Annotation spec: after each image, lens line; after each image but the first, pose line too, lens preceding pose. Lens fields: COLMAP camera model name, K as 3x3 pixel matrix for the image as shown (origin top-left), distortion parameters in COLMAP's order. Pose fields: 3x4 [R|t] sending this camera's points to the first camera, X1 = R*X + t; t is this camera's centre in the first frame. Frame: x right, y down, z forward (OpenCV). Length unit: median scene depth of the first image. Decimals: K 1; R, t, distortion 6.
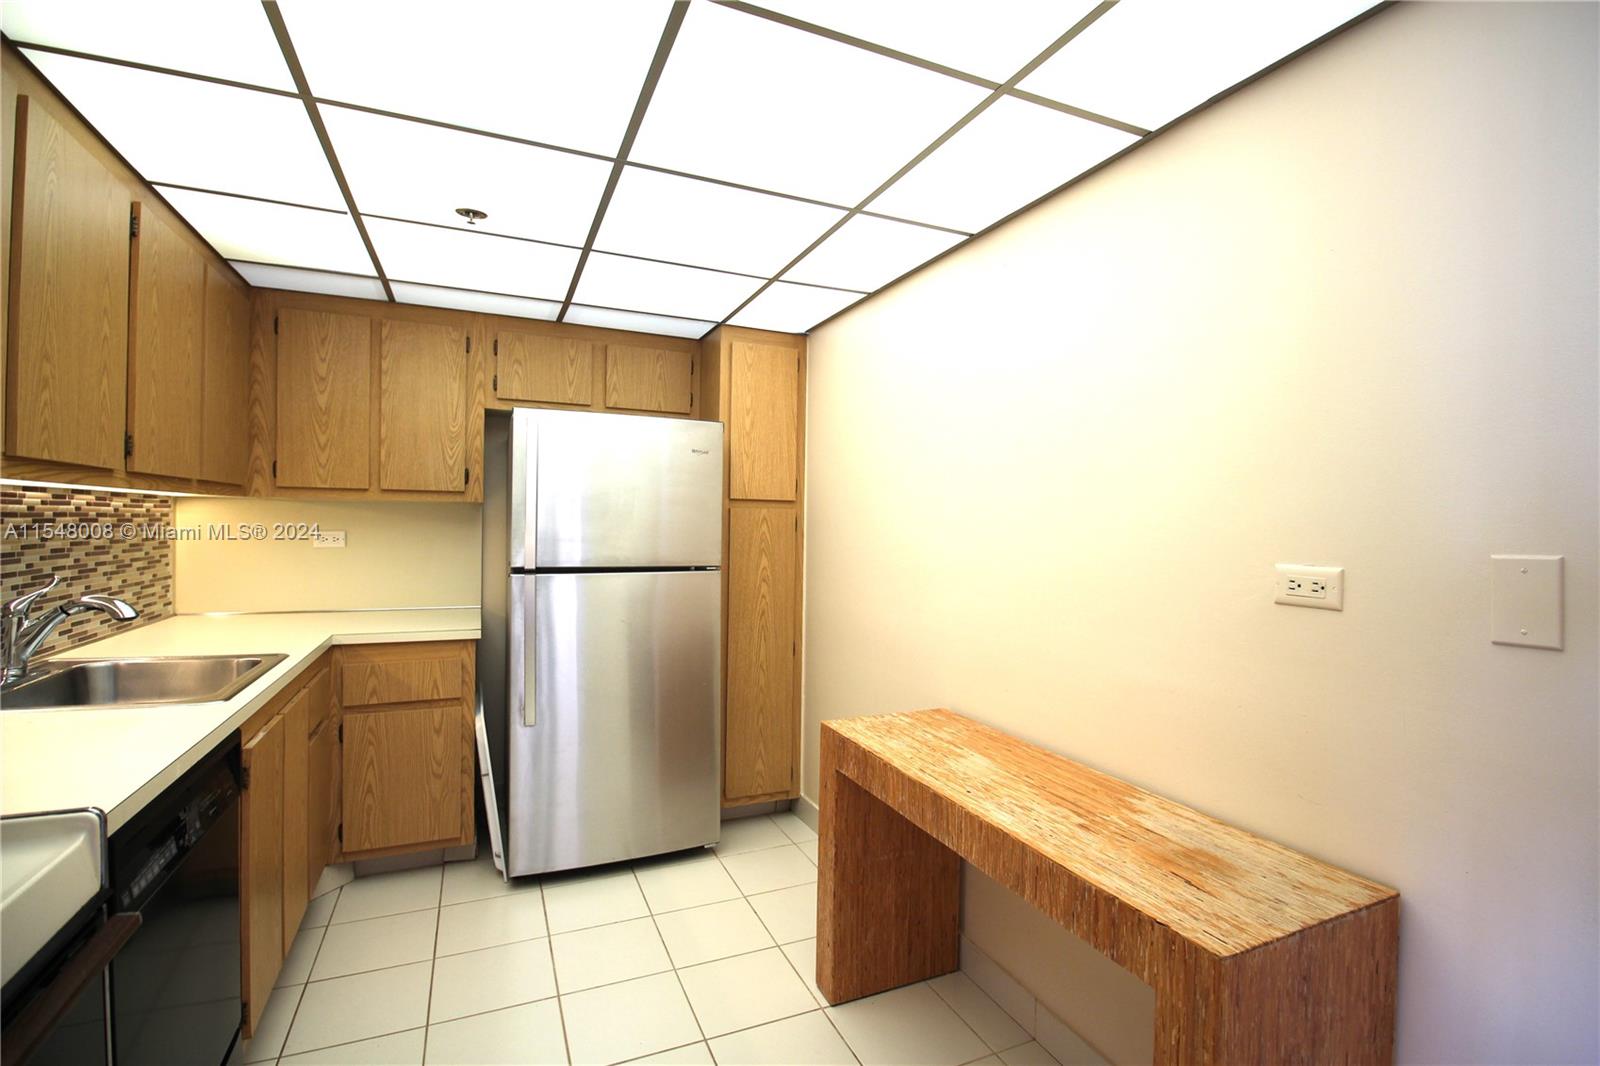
lens RADIAL K [[737.8, 0, 816.0], [0, 737.8, 528.0], [0, 0, 1]] dist [0.001573, -0.000056]
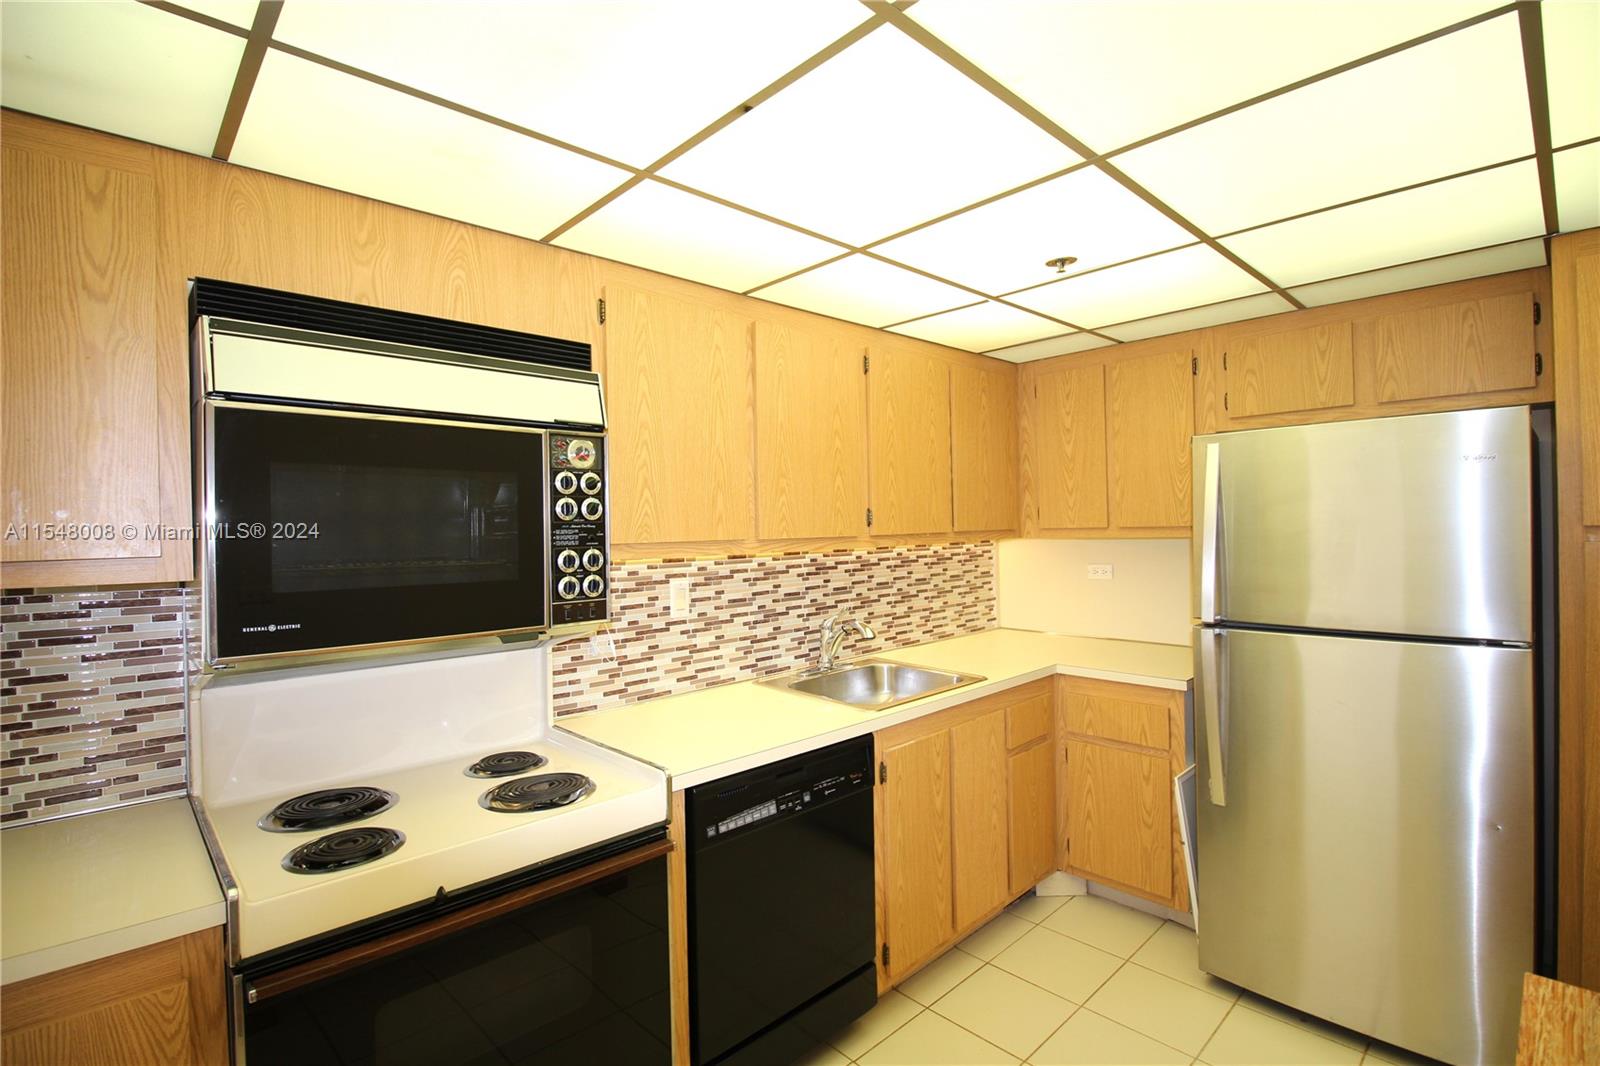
lens RADIAL K [[737.8, 0, 816.0], [0, 737.8, 528.0], [0, 0, 1]] dist [0.001573, -0.000056]
pose [[0.348904, -0.021219, -0.936918, 0.248672], [0.018130, 0.999709, -0.015889, -0.045667], [0.936983, -0.011443, 0.349187, 0.261500]]
